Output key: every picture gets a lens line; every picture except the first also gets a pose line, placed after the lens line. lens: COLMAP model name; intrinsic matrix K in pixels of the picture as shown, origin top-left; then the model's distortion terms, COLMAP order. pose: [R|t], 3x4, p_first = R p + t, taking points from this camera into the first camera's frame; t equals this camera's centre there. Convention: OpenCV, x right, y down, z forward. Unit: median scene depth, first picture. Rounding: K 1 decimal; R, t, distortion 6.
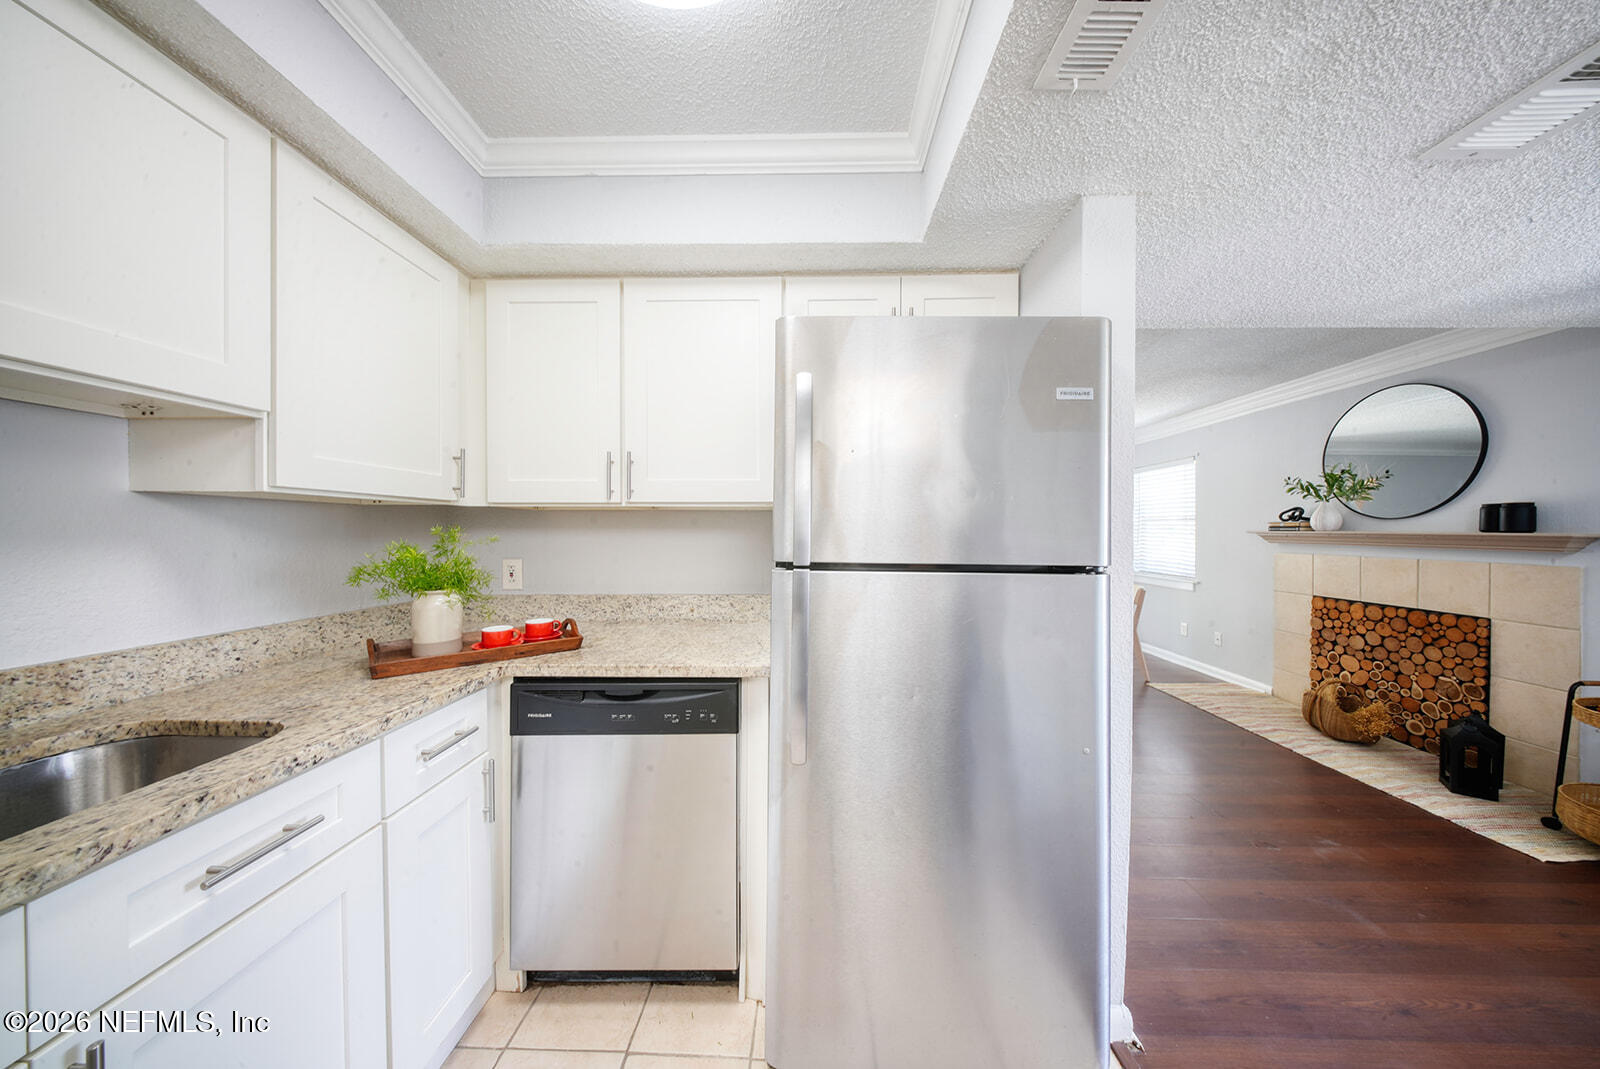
lens RADIAL K [[464.5, 0, 800.0], [0, 464.5, 534.5], [0, 0, 1]] dist [-0.000911, 0.000742]
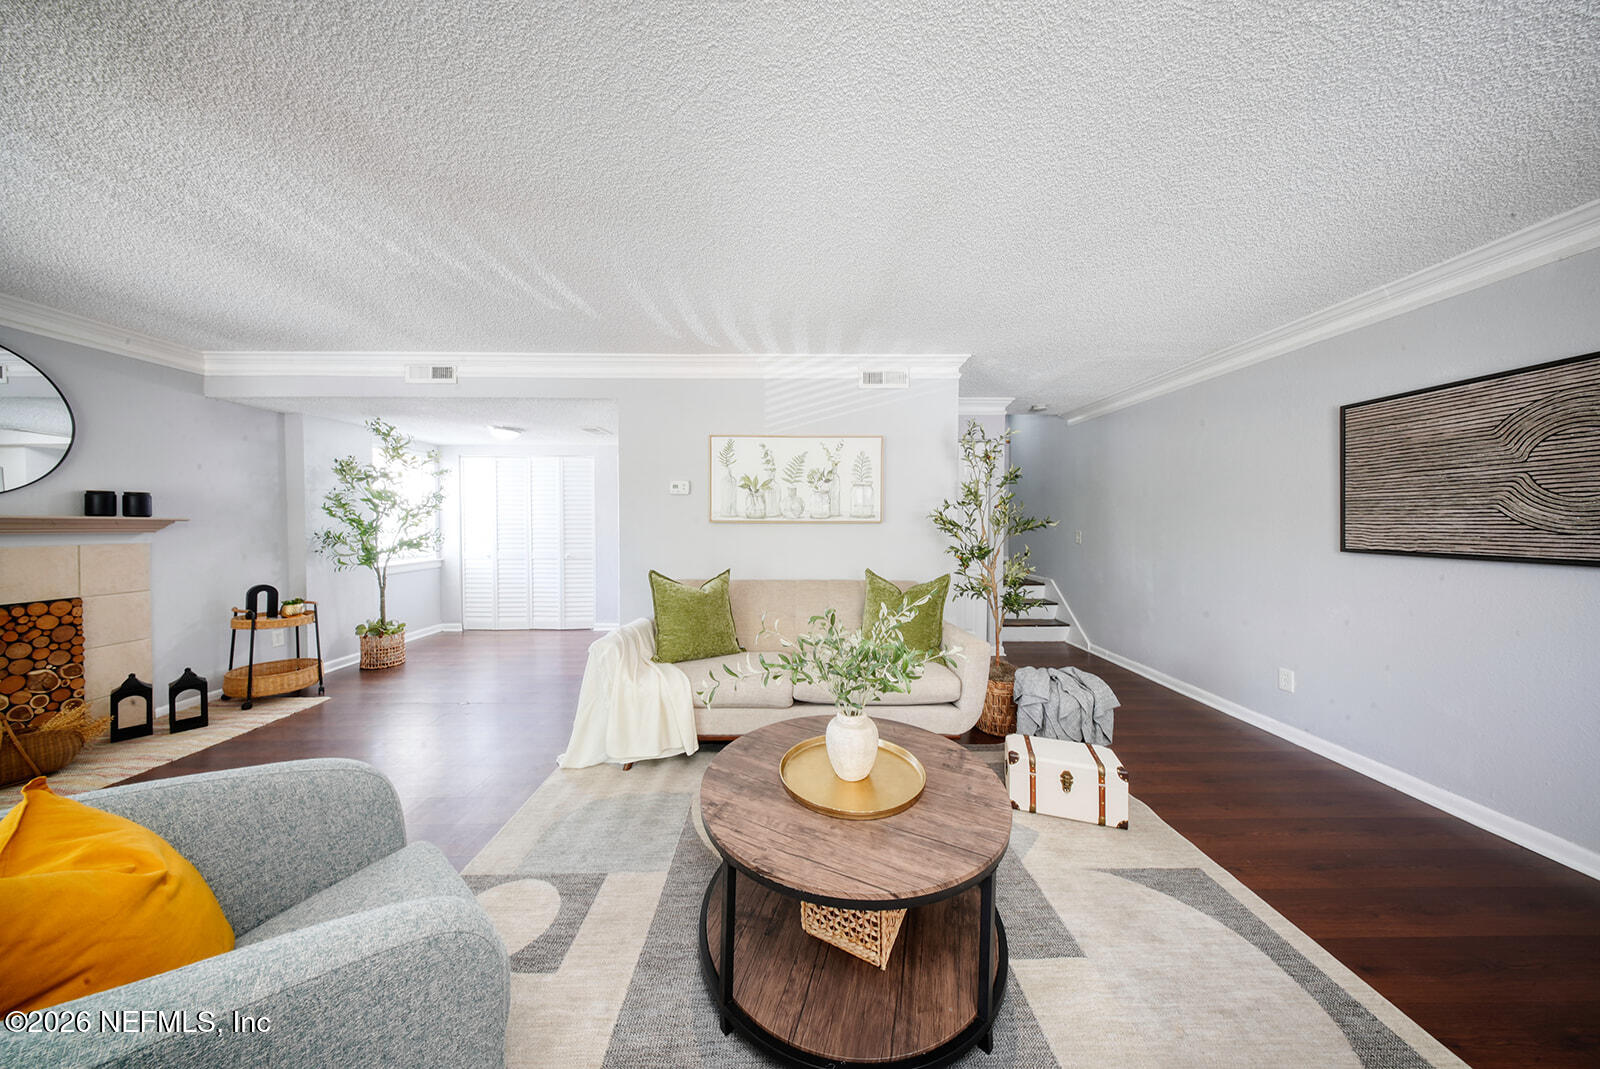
lens RADIAL K [[492.7, 0, 801.7], [0, 492.7, 524.0], [0, 0, 1]] dist [0.001782, -0.000224]
pose [[-0.999230, 0.000096, -0.039239, -0.104980], [-0.000474, 0.999894, 0.014537, -0.003677], [0.039236, 0.014545, -0.999124, 1.843409]]
